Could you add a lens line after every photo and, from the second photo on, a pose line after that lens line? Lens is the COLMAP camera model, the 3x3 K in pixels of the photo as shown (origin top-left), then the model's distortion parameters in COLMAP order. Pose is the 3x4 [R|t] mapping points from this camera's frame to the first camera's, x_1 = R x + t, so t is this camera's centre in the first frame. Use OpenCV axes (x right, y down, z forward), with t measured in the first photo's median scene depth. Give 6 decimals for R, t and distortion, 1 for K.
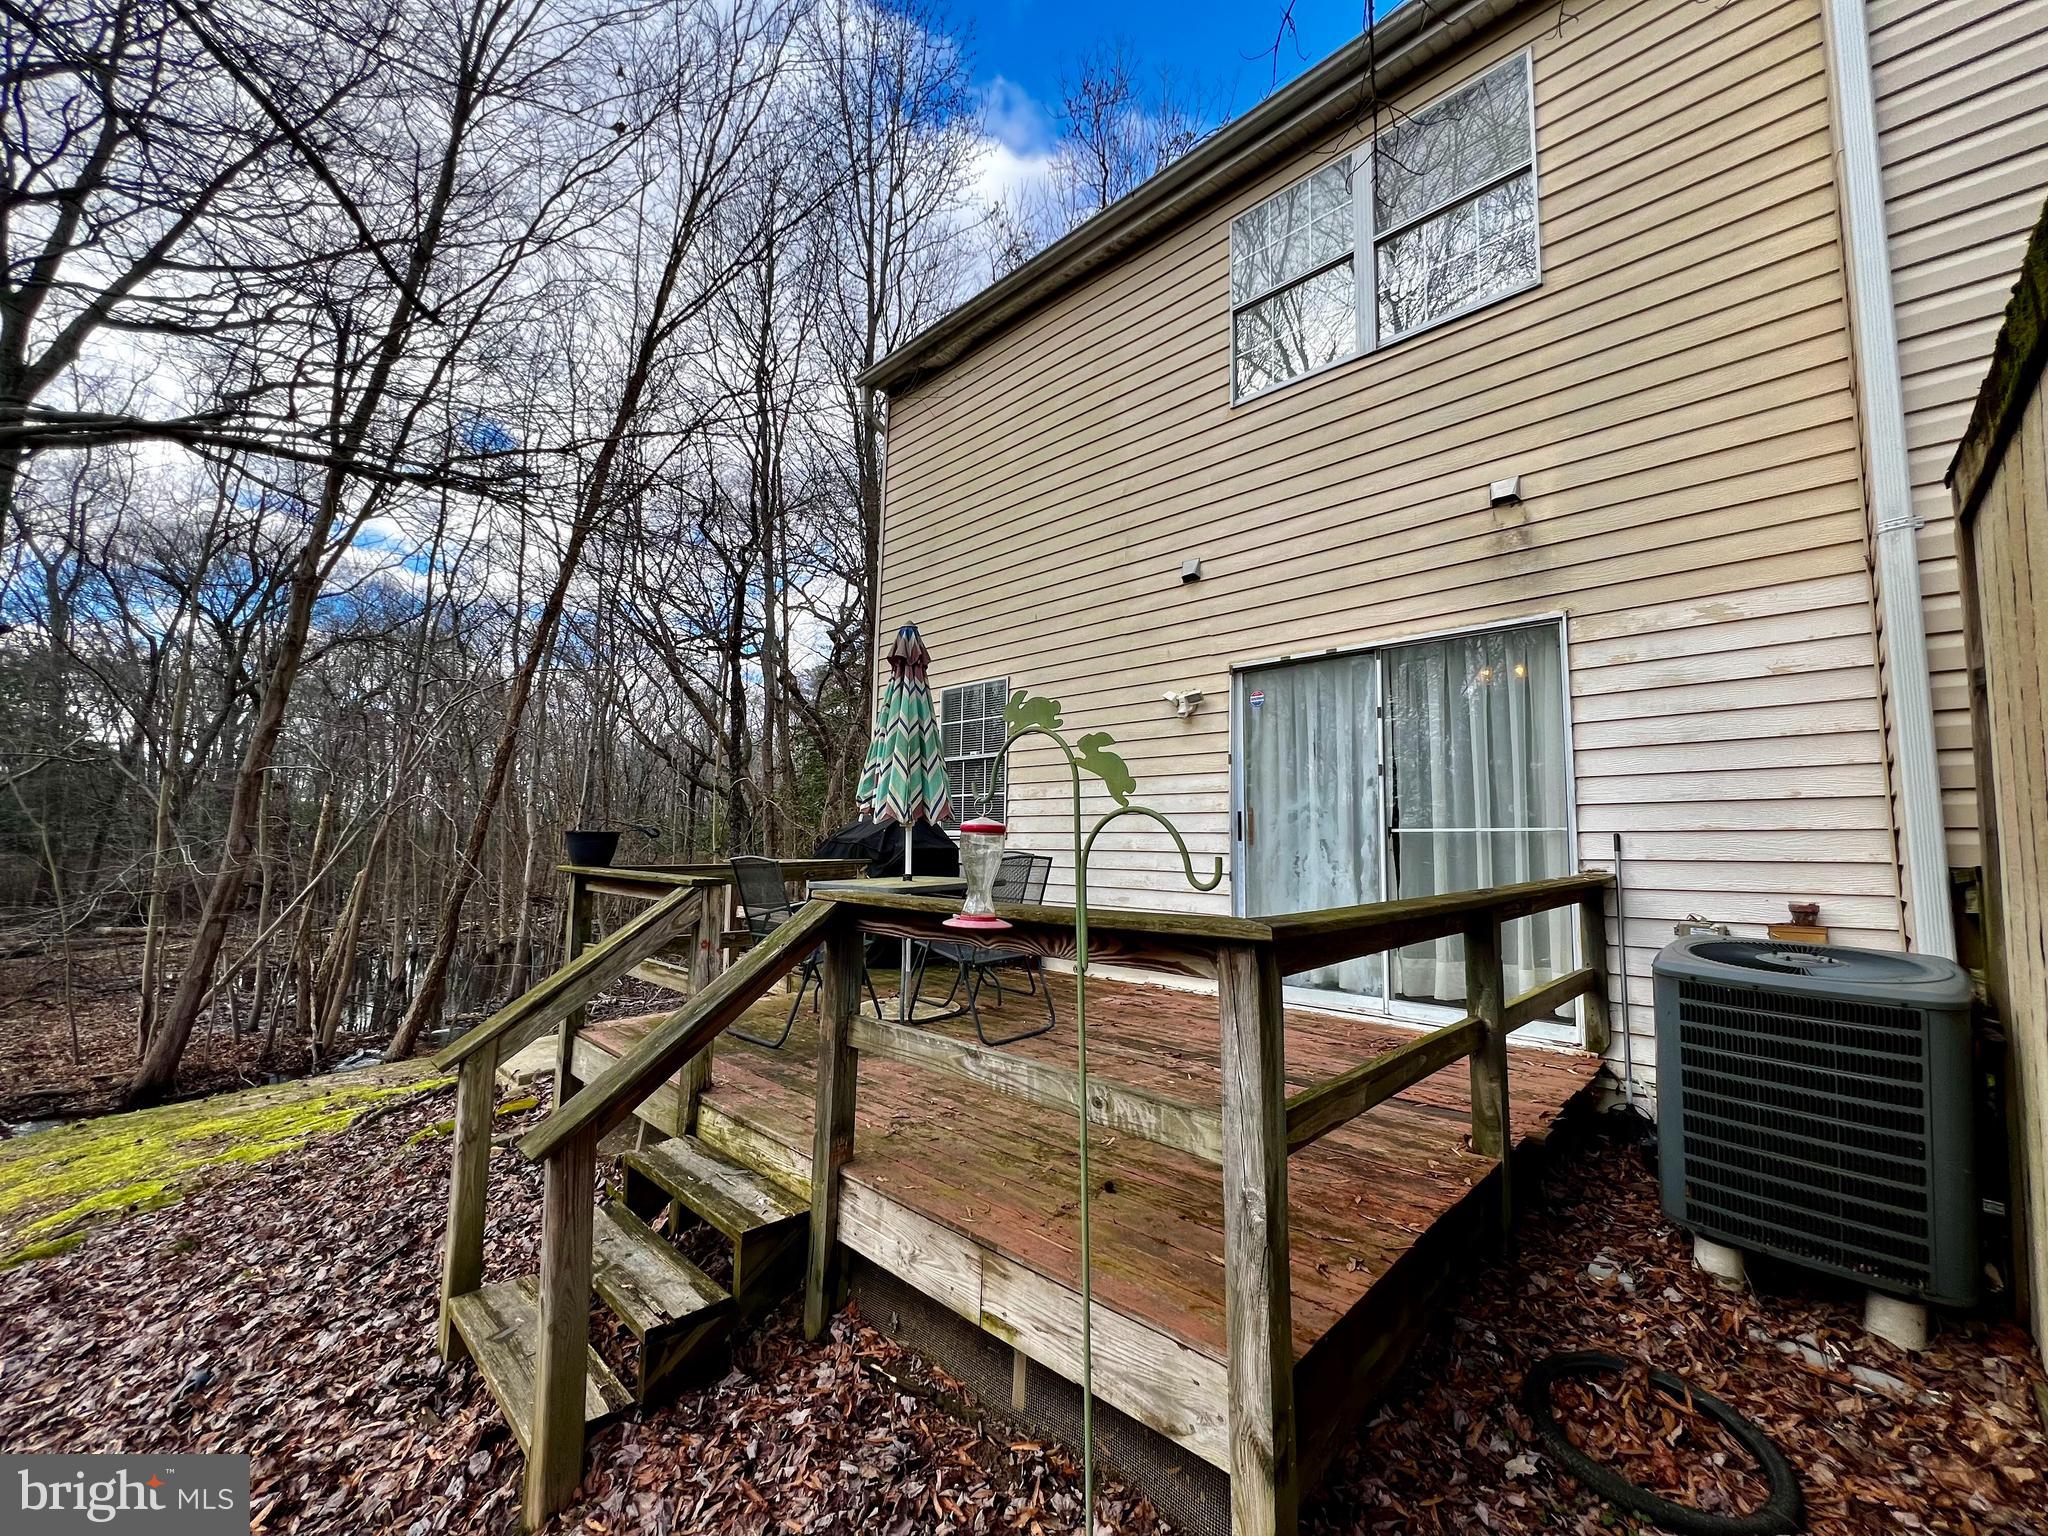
lens RADIAL K [[815.6, 0, 1025.1], [0, 815.6, 771.0], [0, 0, 1]] dist [0.003453, 0.000213]
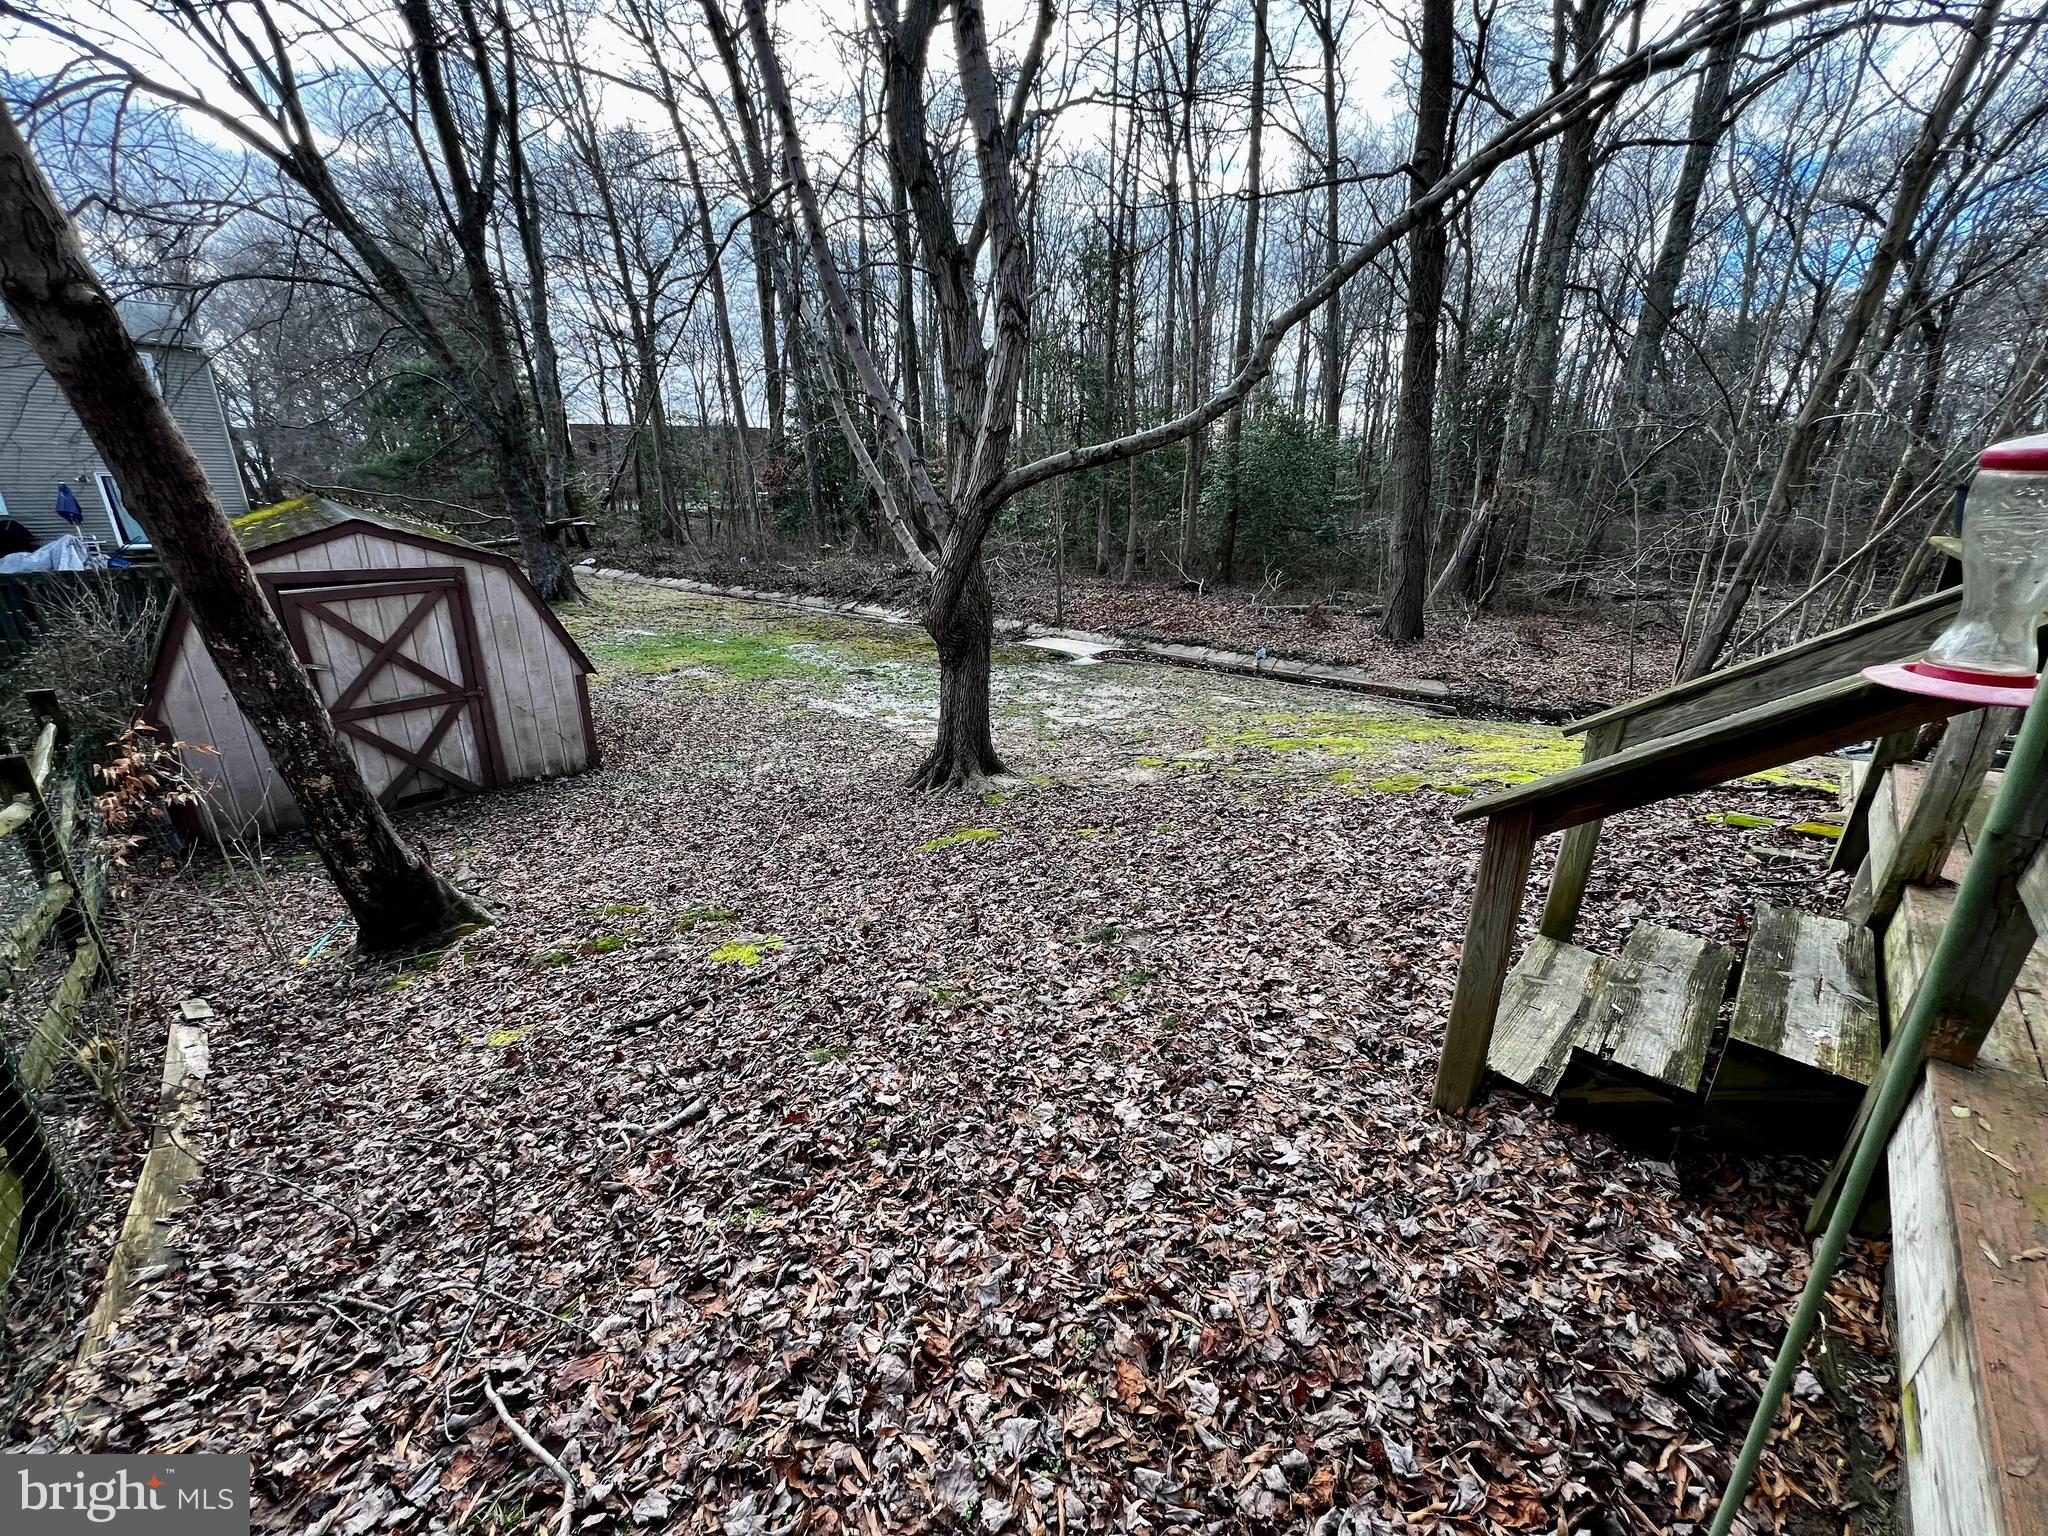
lens RADIAL K [[815.6, 0, 1021.9], [0, 815.6, 770.2], [0, 0, 1]] dist [0.003453, 0.000213]
pose [[0.013276, 0.312466, -0.949836, 0.337433], [0.082769, 0.946316, 0.312465, 0.042664], [0.996480, -0.082765, -0.013299, 0.431112]]
